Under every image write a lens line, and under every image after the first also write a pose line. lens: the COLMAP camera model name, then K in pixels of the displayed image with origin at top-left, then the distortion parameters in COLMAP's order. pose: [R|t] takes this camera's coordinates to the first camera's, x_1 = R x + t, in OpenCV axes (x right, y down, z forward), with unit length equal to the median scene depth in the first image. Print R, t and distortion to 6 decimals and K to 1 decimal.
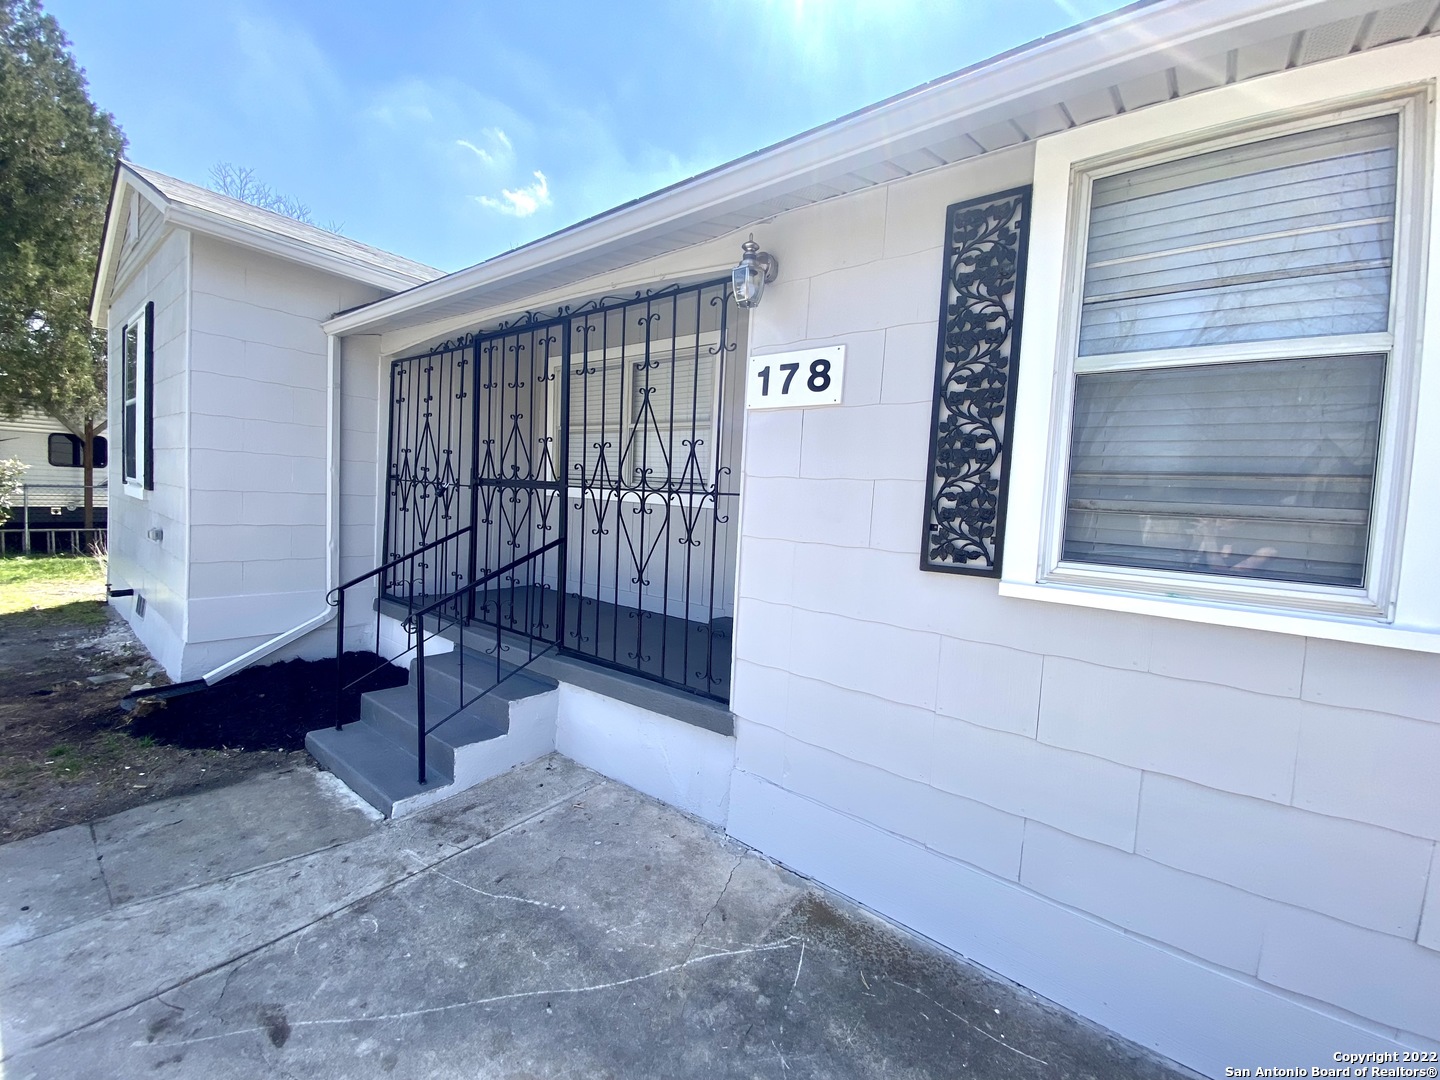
lens RADIAL K [[584.6, 0, 713.6], [0, 584.6, 535.9], [0, 0, 1]] dist [0.012938, -0.015673]
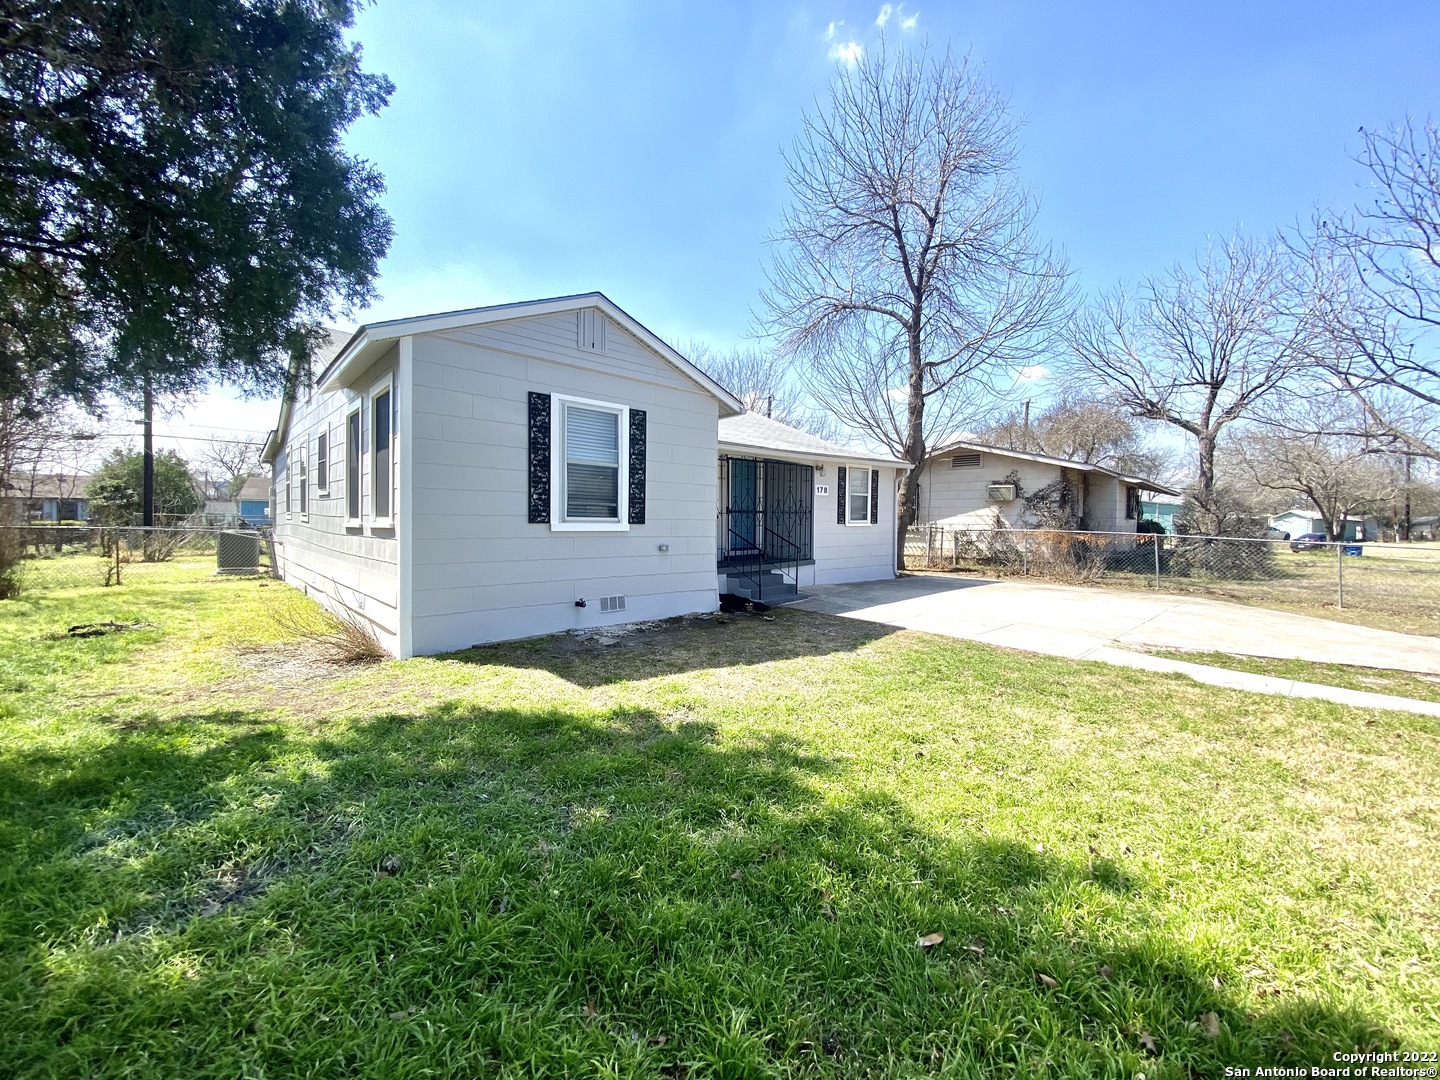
lens RADIAL K [[584.6, 0, 719.1], [0, 584.6, 540.1], [0, 0, 1]] dist [0.012938, -0.015673]
pose [[0.174480, -0.085100, 0.980976, -5.401748], [0.072127, 0.994686, 0.073461, -0.286465], [-0.982016, 0.057937, 0.179691, 1.033243]]
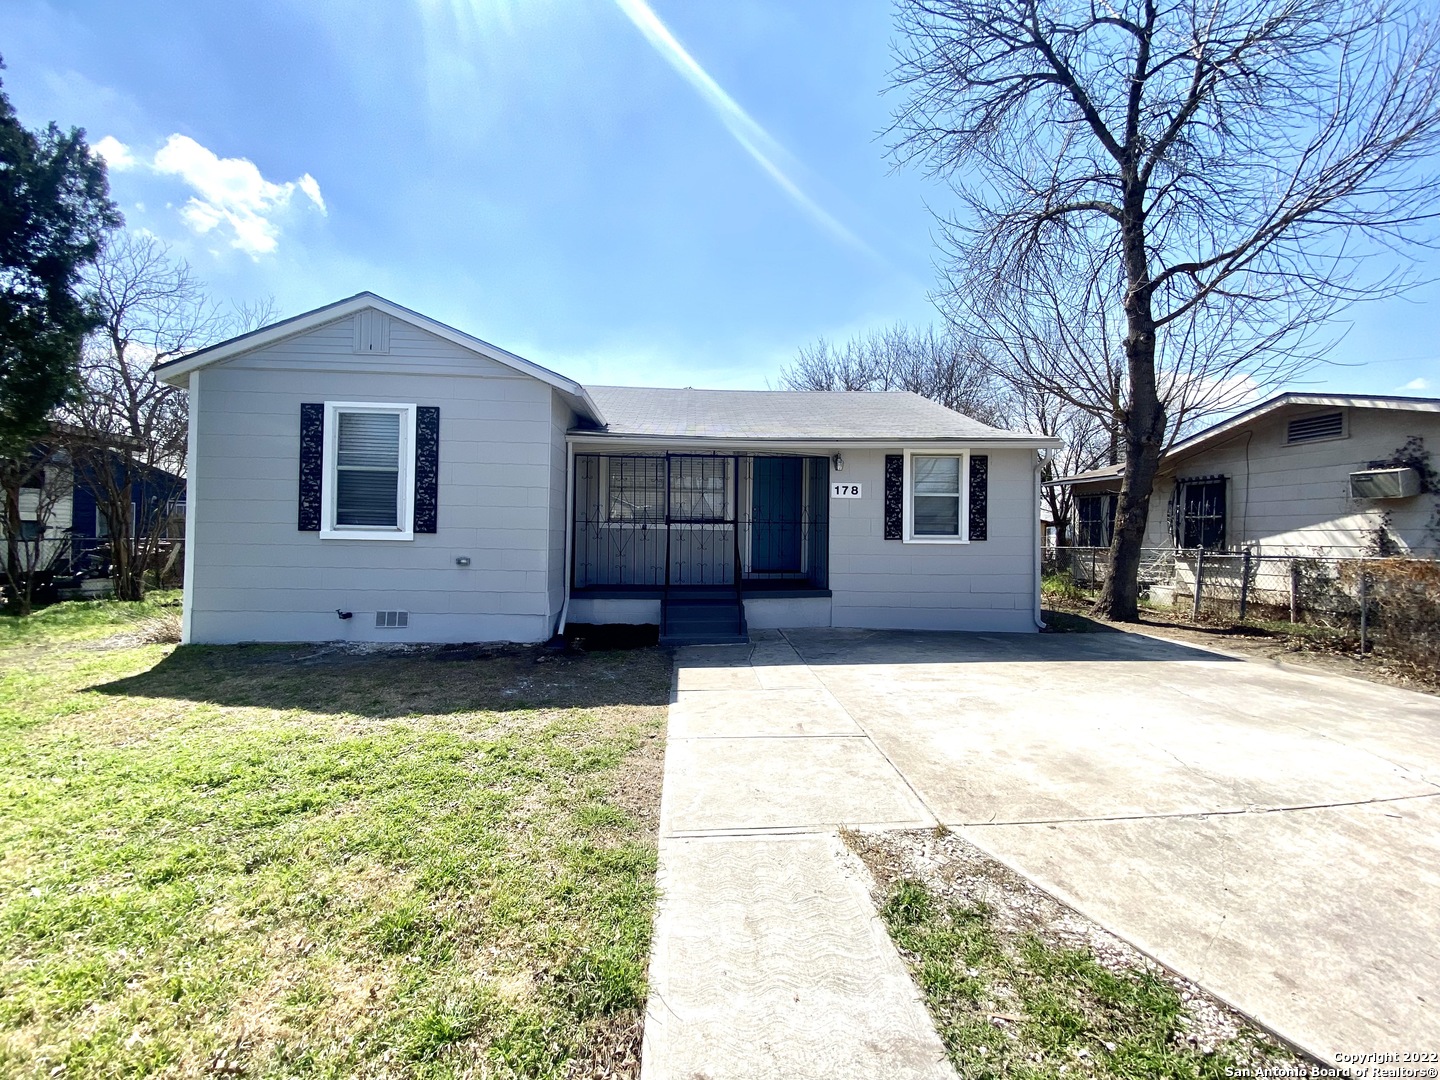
lens RADIAL K [[584.6, 0, 718.5], [0, 584.6, 533.0], [0, 0, 1]] dist [0.012938, -0.015673]
pose [[0.755903, -0.036738, 0.653652, -2.950501], [0.072640, 0.996966, -0.027969, 0.037375], [-0.650642, 0.068623, 0.756278, -1.244706]]
